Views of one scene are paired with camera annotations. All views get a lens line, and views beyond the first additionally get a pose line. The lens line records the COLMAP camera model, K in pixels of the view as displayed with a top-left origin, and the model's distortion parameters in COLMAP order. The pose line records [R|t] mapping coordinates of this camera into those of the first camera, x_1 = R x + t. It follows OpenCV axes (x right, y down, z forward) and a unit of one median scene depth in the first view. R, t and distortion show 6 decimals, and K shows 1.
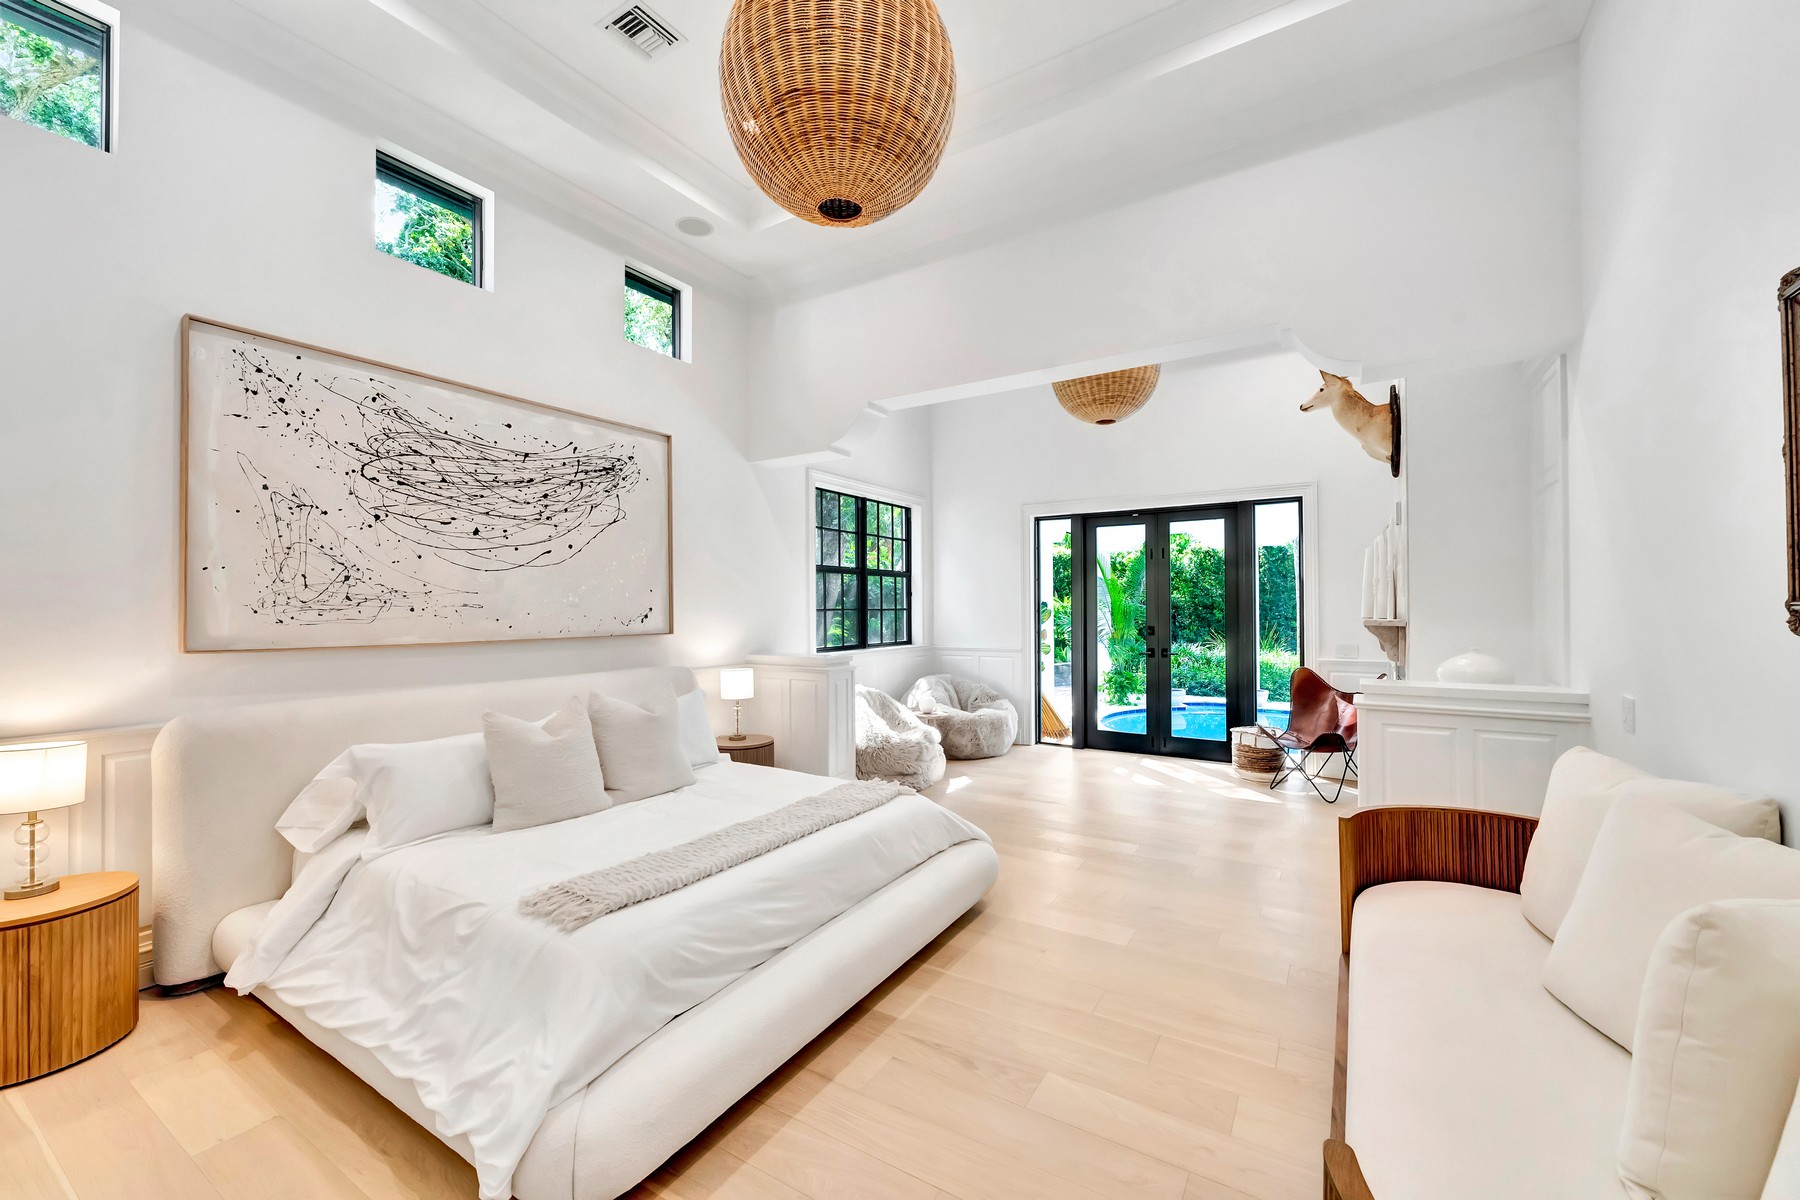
lens RADIAL K [[673.4, 0, 900.0], [0, 673.4, 600.0], [0, 0, 1]] dist [-0.000019, -0.000009]
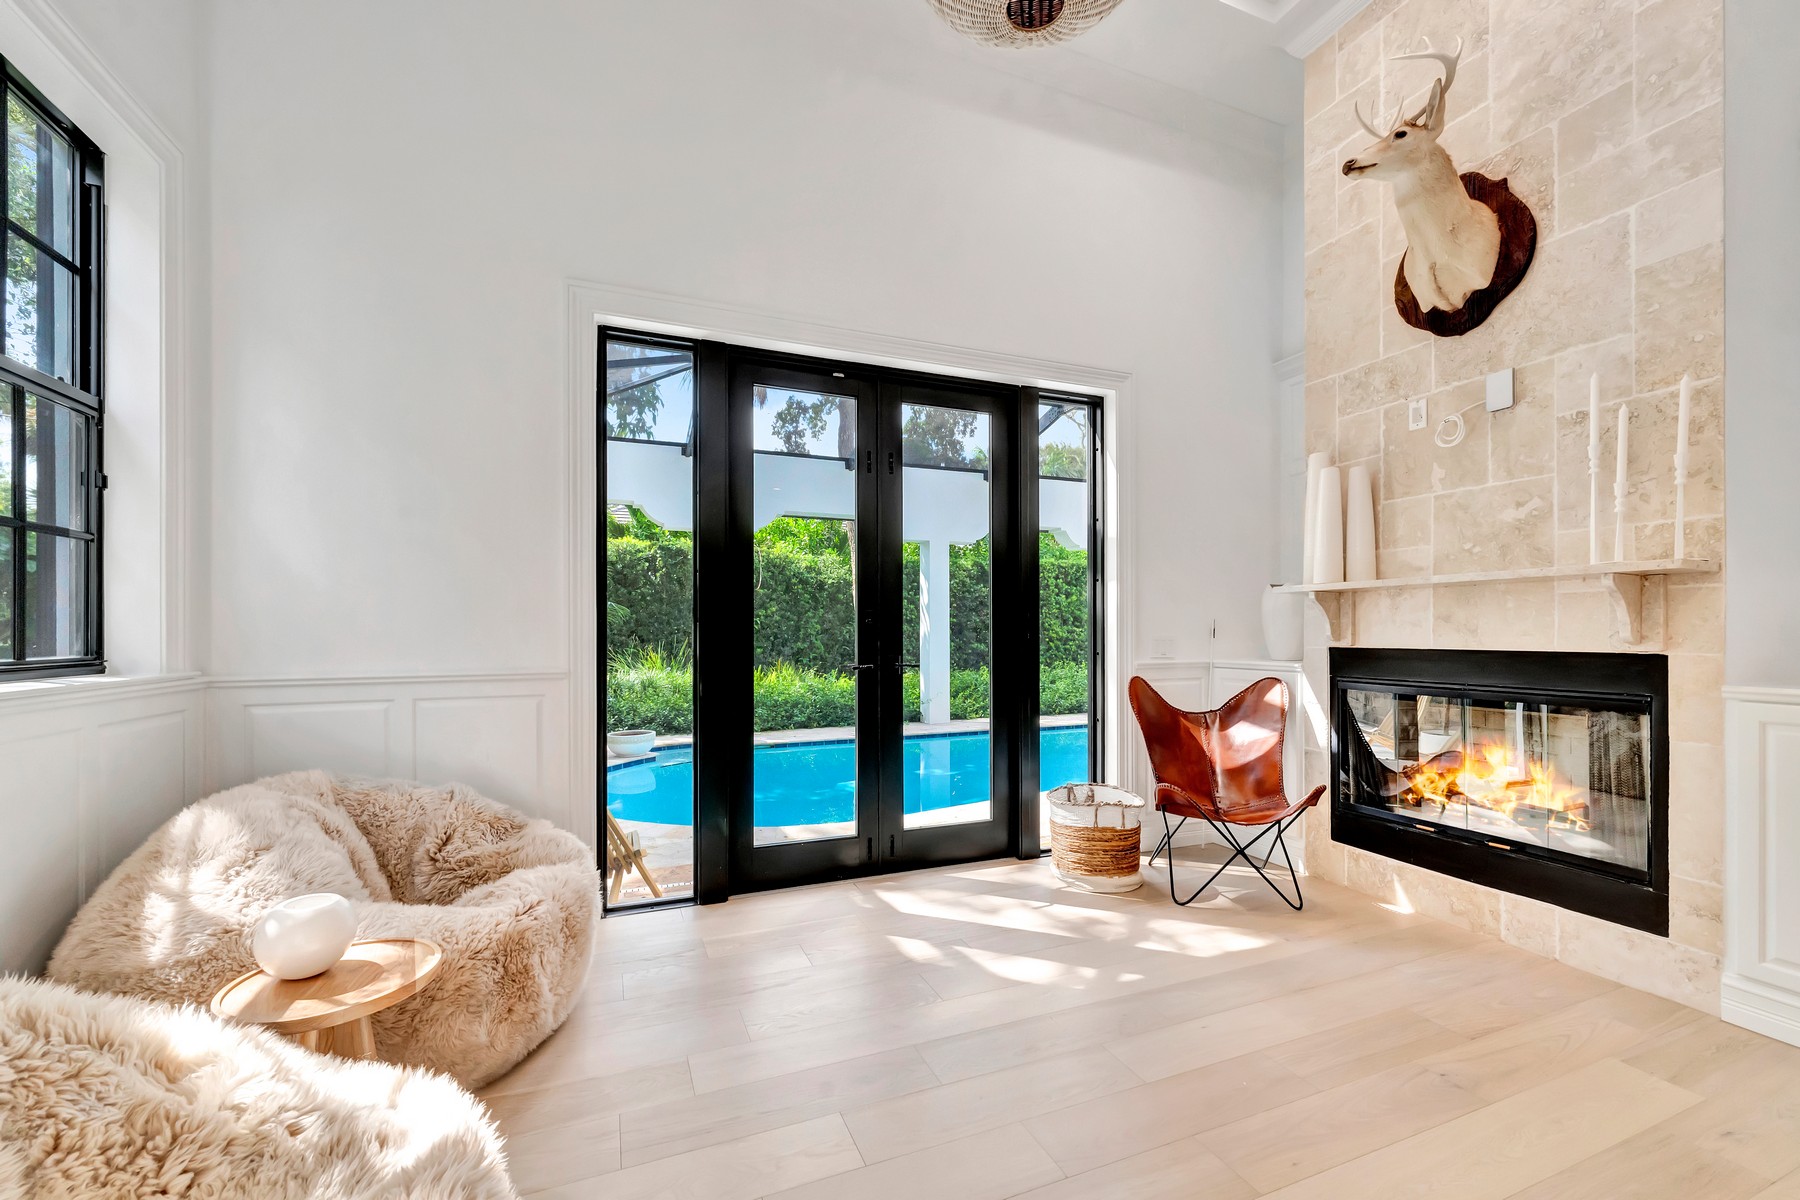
lens RADIAL K [[713.9, 0, 898.2], [0, 713.9, 628.8], [0, 0, 1]] dist [-0.000514, -0.000118]
pose [[0.582989, 0.008301, 0.812438, -0.029028], [-0.010177, 0.999944, -0.002914, 0.048584], [-0.812417, -0.006569, 0.583040, 0.613410]]
